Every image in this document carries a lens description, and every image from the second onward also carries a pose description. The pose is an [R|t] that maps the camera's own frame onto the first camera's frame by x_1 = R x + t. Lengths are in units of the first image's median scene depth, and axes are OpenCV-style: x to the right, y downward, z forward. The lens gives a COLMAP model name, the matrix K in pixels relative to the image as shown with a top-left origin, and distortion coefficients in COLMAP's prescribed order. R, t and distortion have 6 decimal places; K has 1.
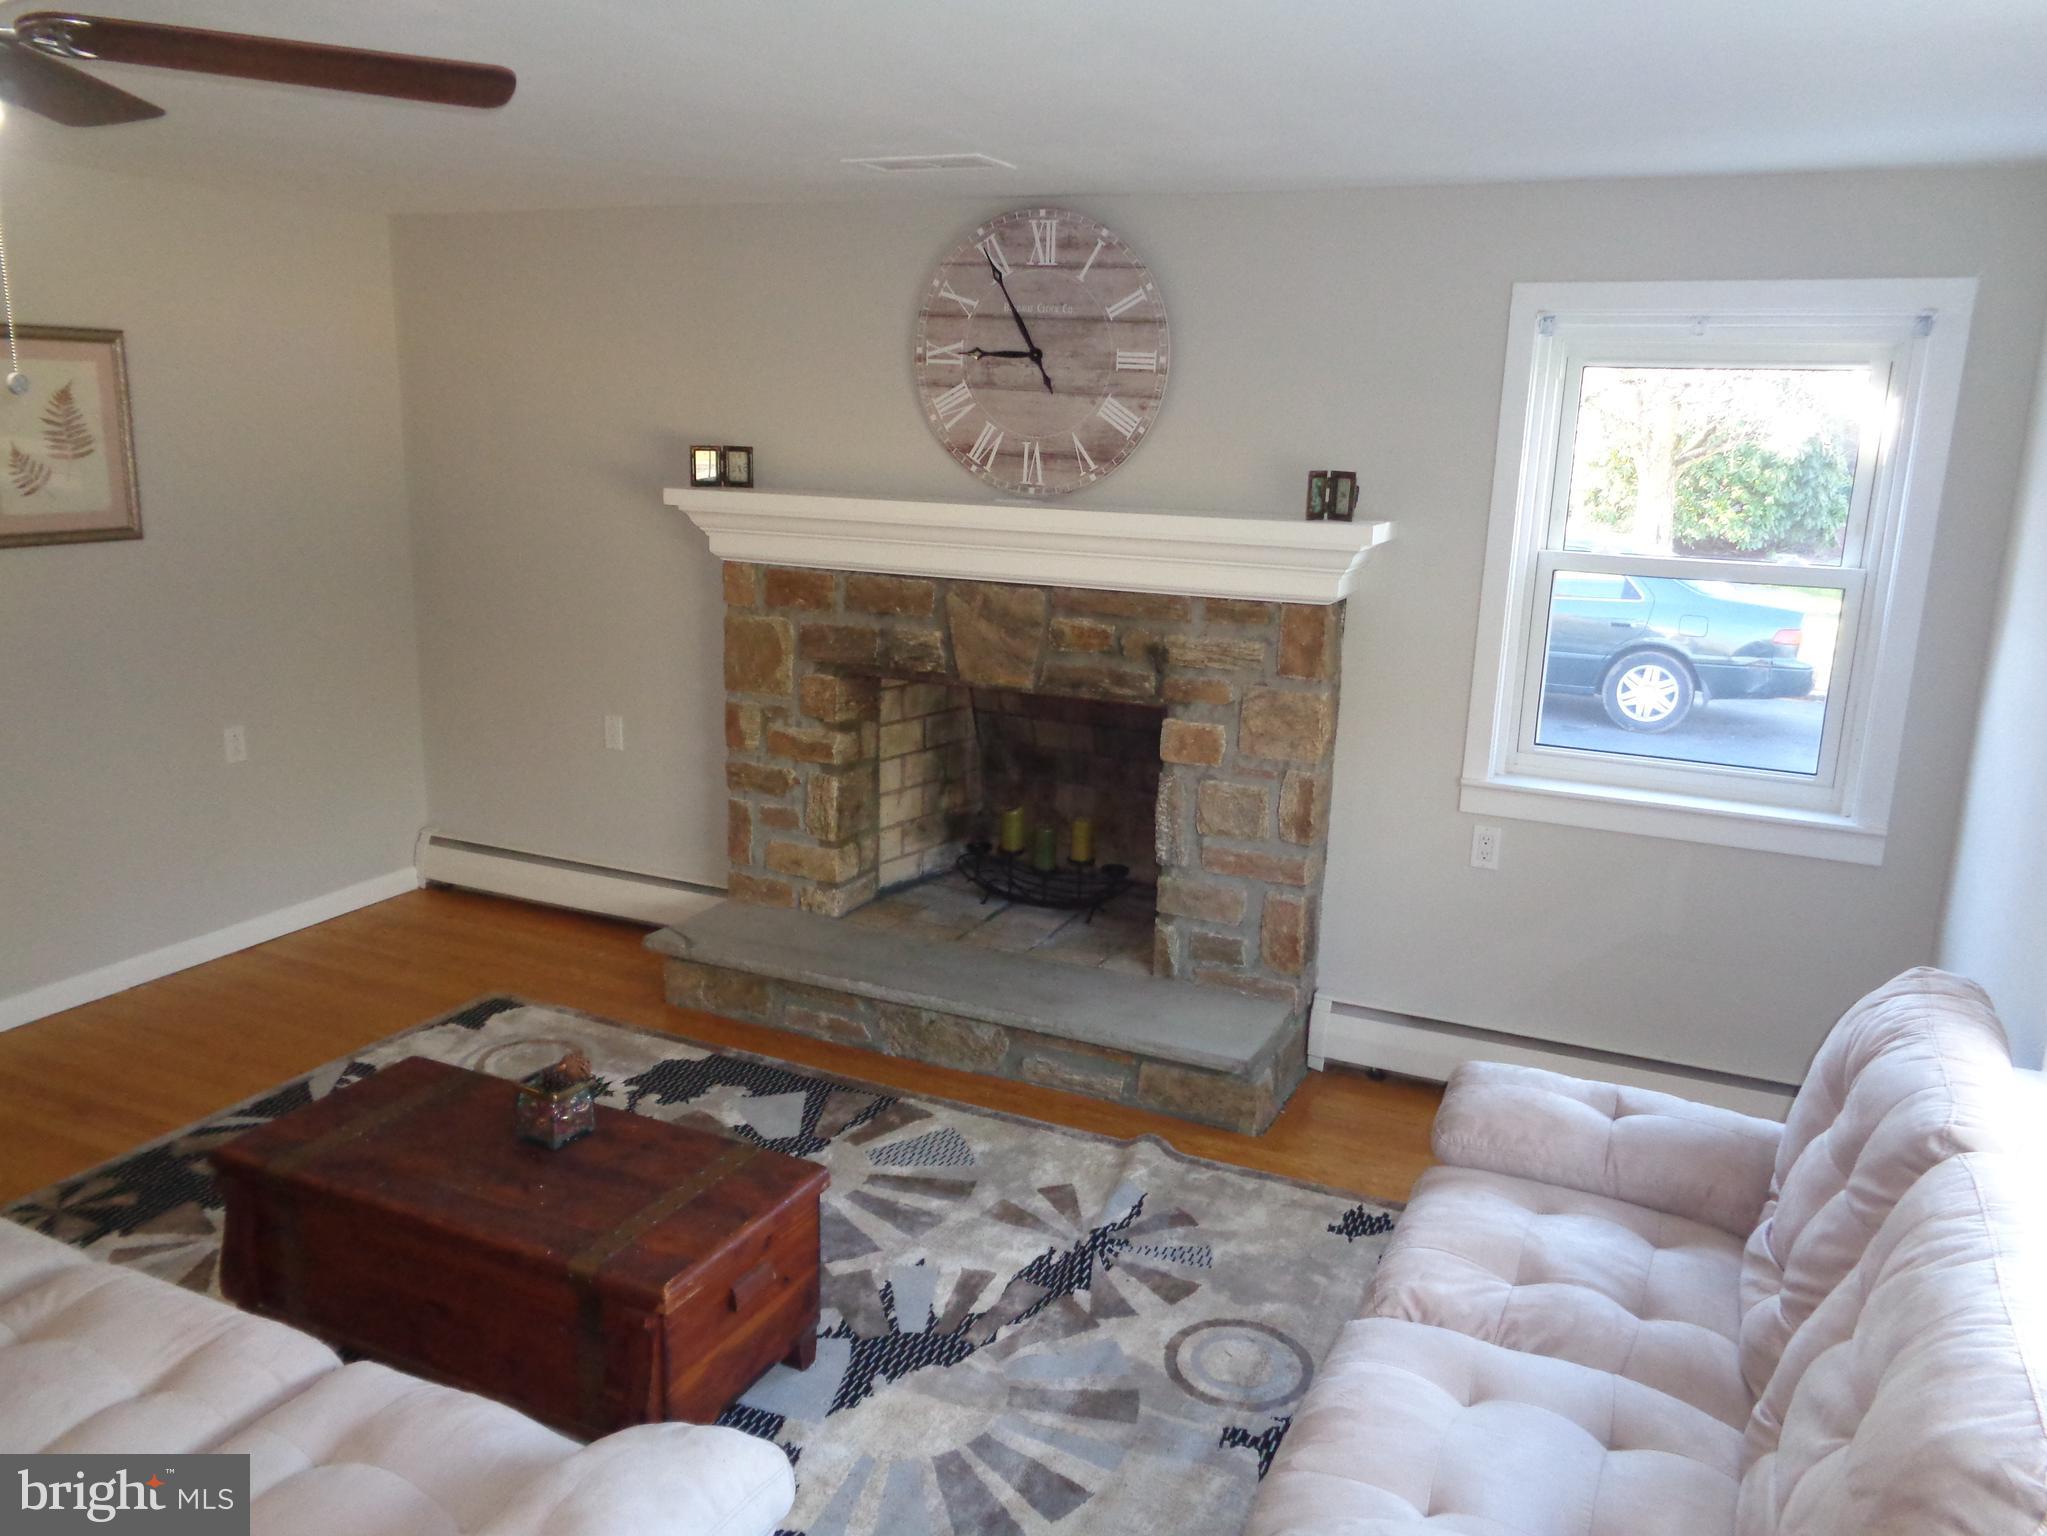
lens RADIAL K [[1526.3, 0, 1023.5], [0, 1526.3, 768.0], [0, 0, 1]] dist [0.004411, 0.000014]
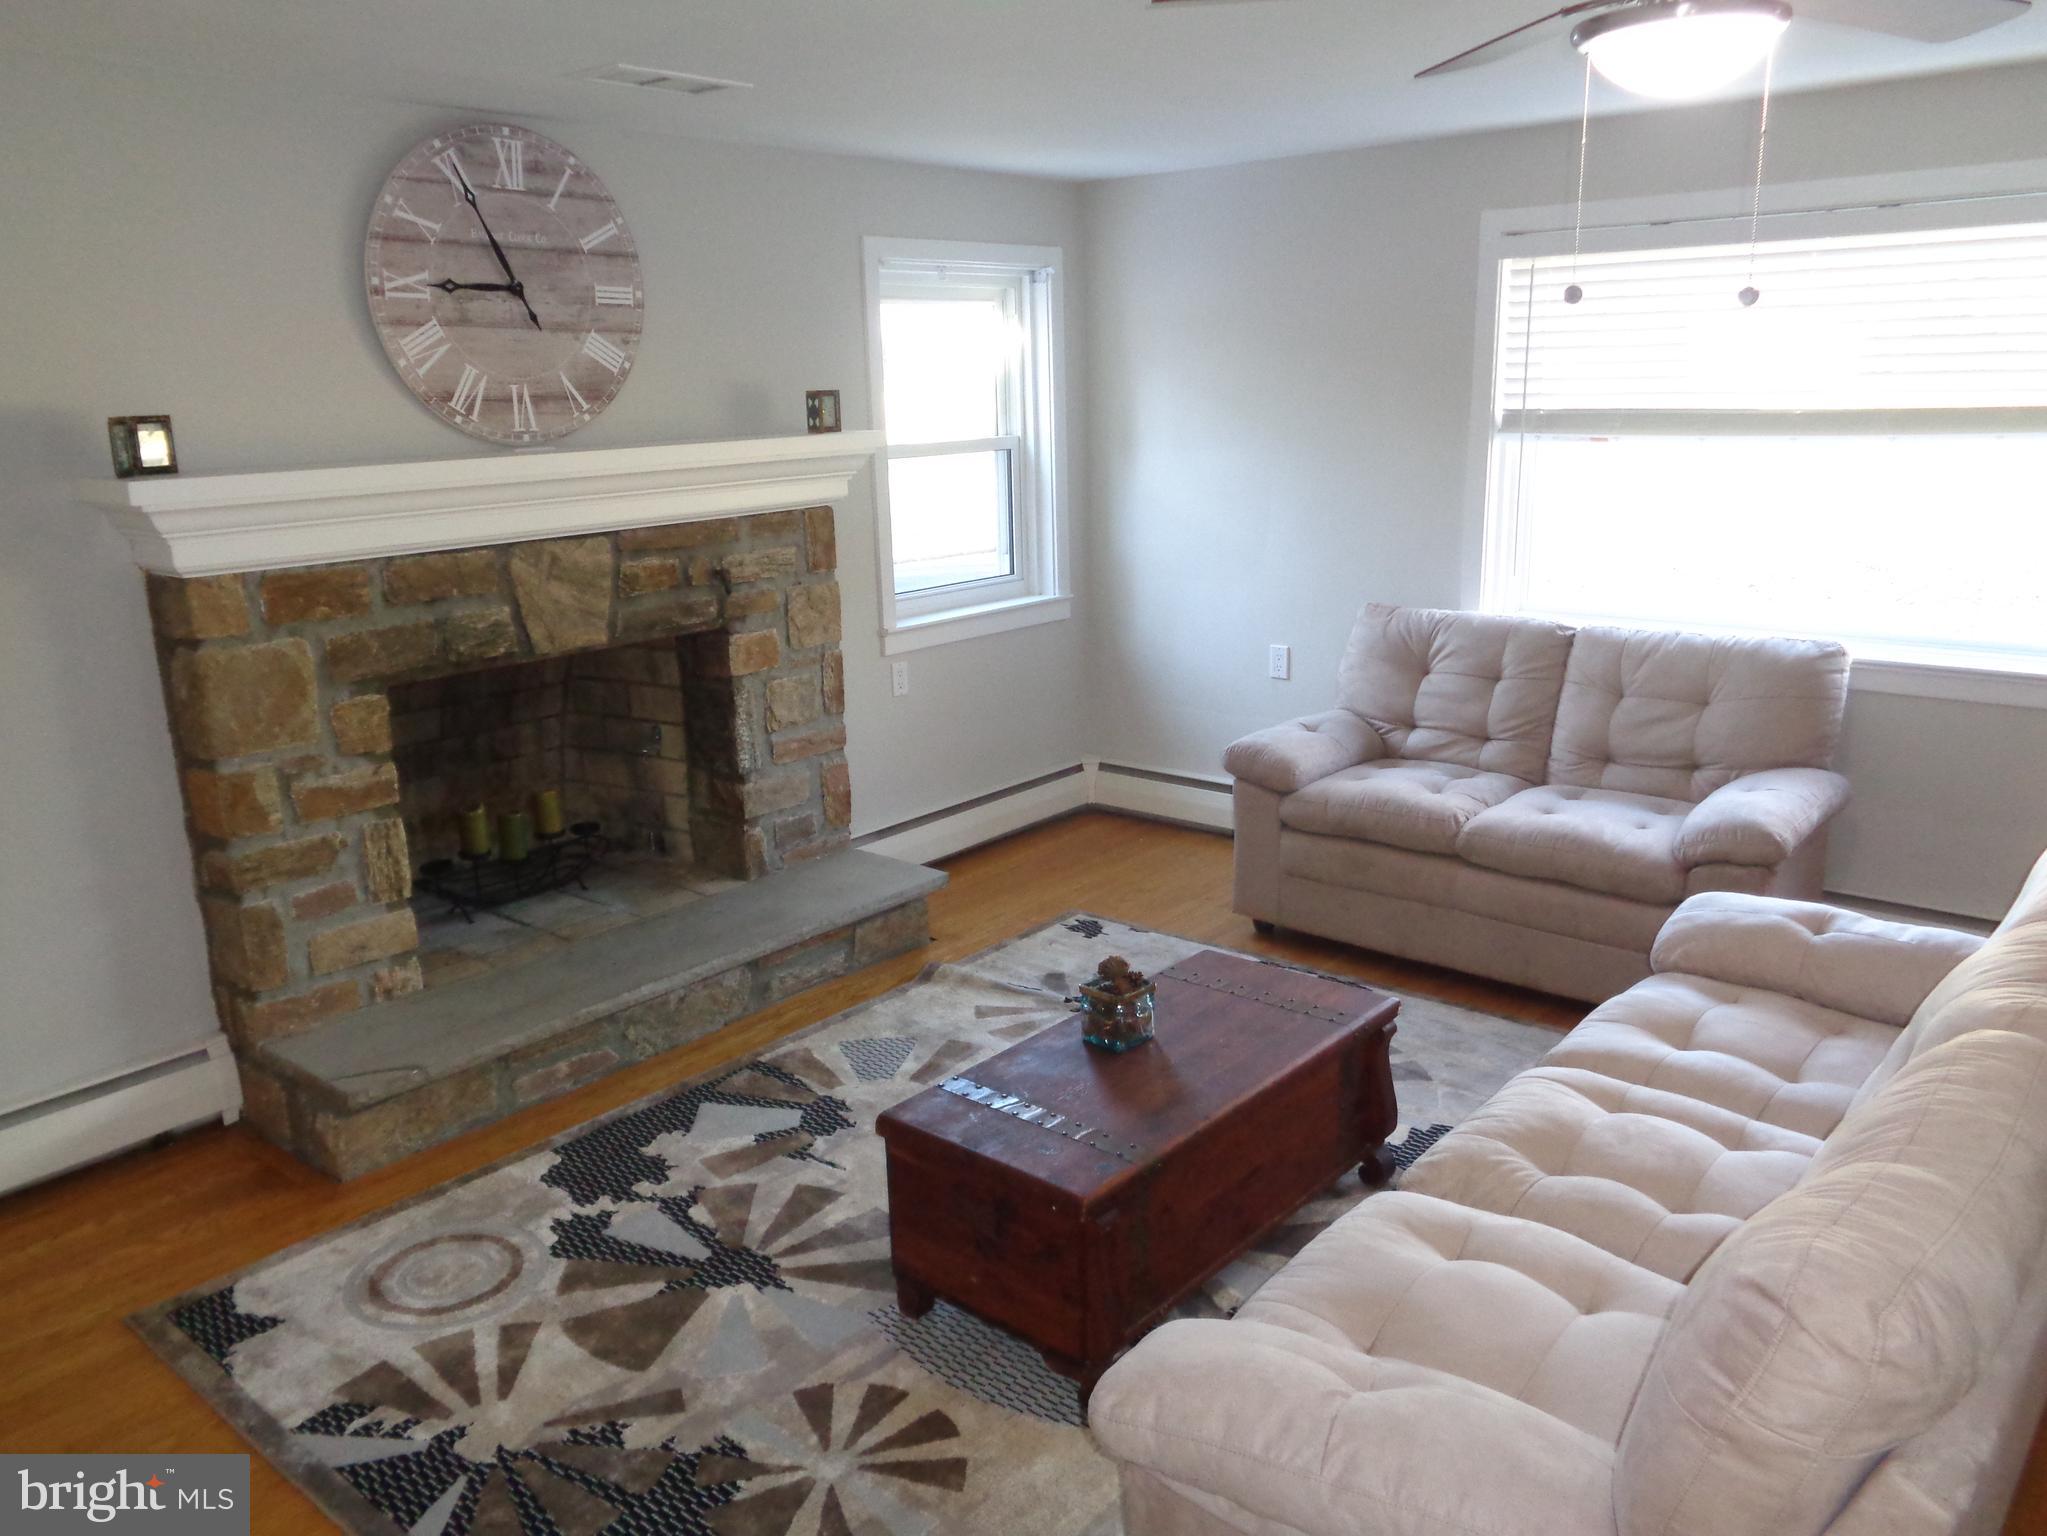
lens RADIAL K [[1526.3, 0, 1023.5], [0, 1526.3, 768.0], [0, 0, 1]] dist [0.004411, 0.000014]
pose [[0.281545, -0.276660, 0.918799, -0.828721], [0.251794, 0.945279, 0.207477, -0.111957], [-0.925922, 0.172934, 0.335800, 0.460207]]
